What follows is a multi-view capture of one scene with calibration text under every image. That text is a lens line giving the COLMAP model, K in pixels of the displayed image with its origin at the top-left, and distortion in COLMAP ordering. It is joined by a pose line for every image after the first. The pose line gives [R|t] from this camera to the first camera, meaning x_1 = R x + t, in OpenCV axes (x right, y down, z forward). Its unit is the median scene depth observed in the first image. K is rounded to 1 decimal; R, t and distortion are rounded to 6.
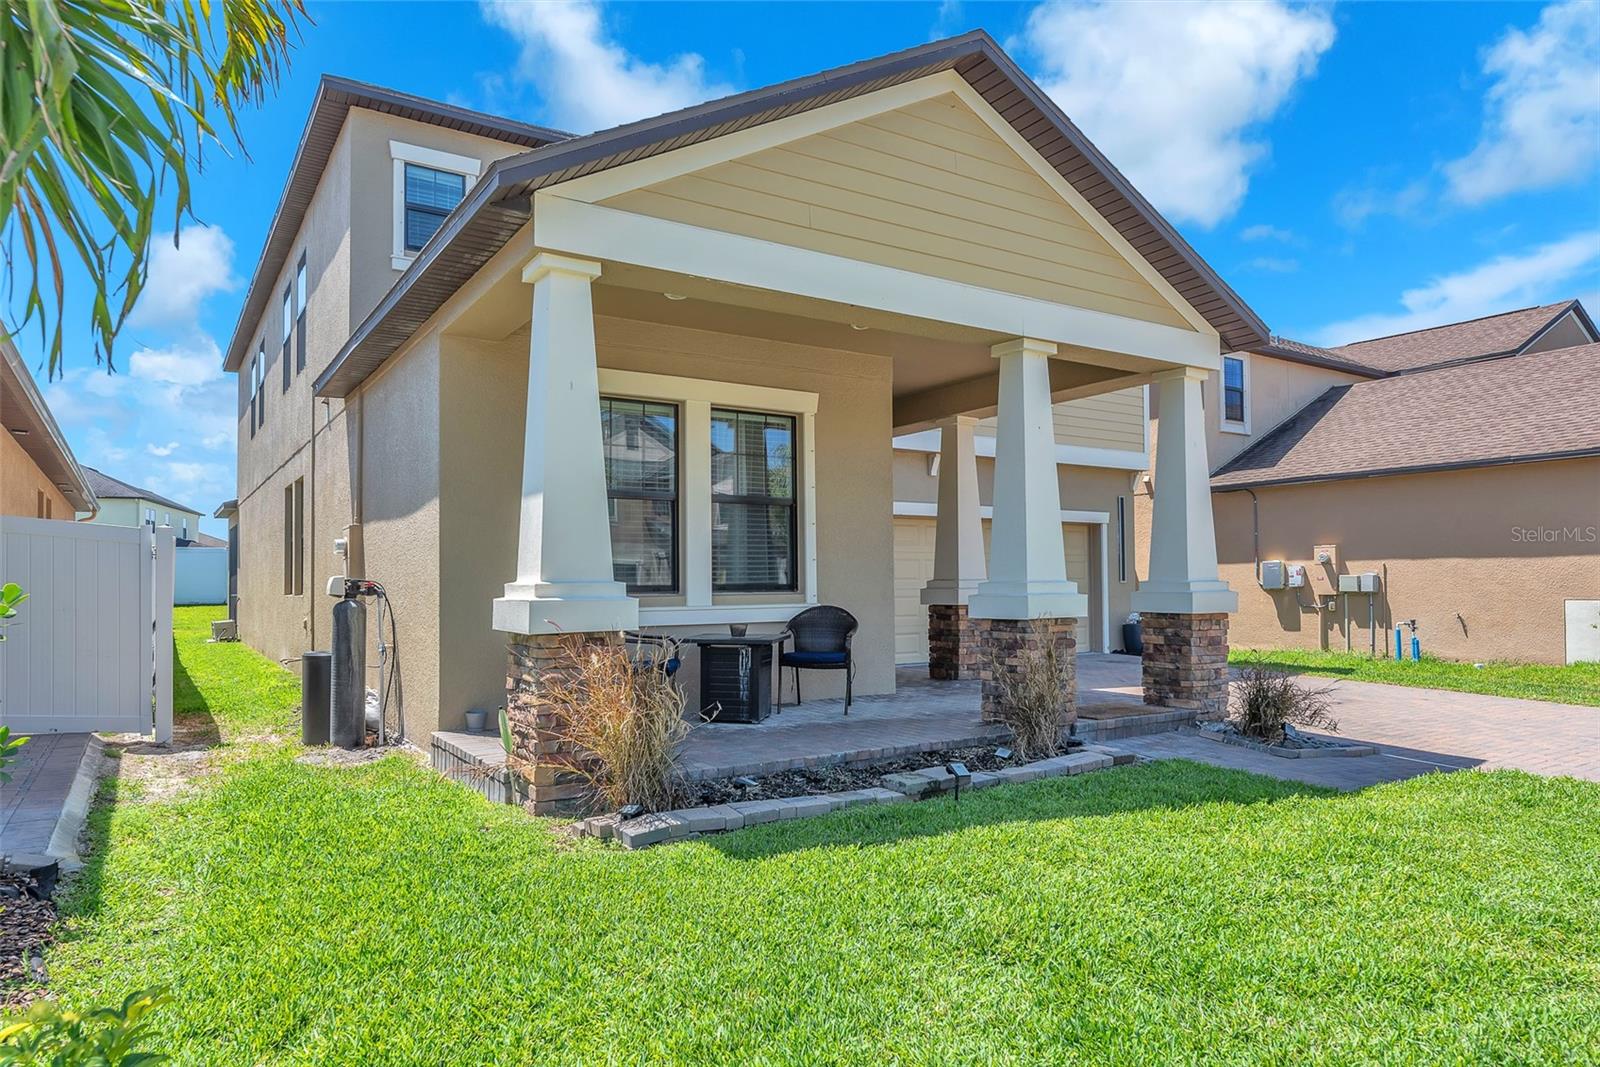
lens RADIAL K [[1021.8, 0, 798.7], [0, 1021.8, 567.1], [0, 0, 1]] dist [0.001502, 0.000140]
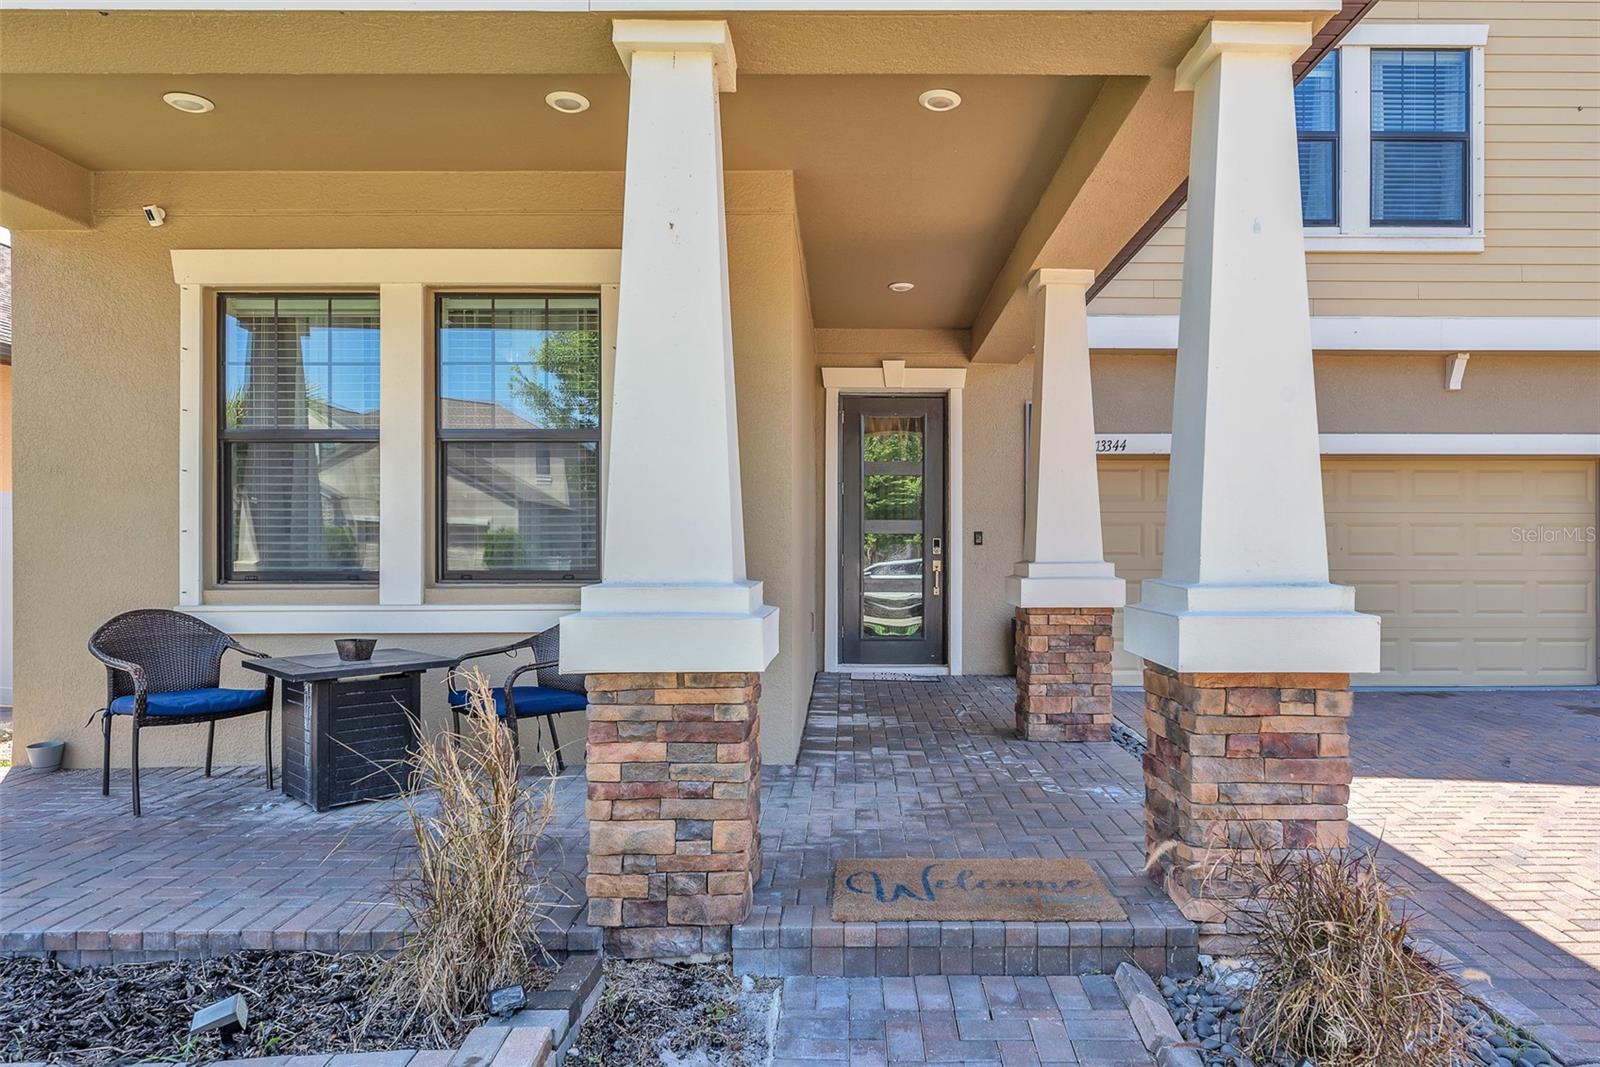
lens RADIAL K [[997.7, 0, 865.0], [0, 997.7, 538.0], [0, 0, 1]] dist [-0.001970, -0.000507]
pose [[0.852192, 0.008391, -0.523161, 0.471368], [-0.004240, 0.999949, 0.009132, -0.009057], [0.523212, -0.005564, 0.852185, 0.603866]]
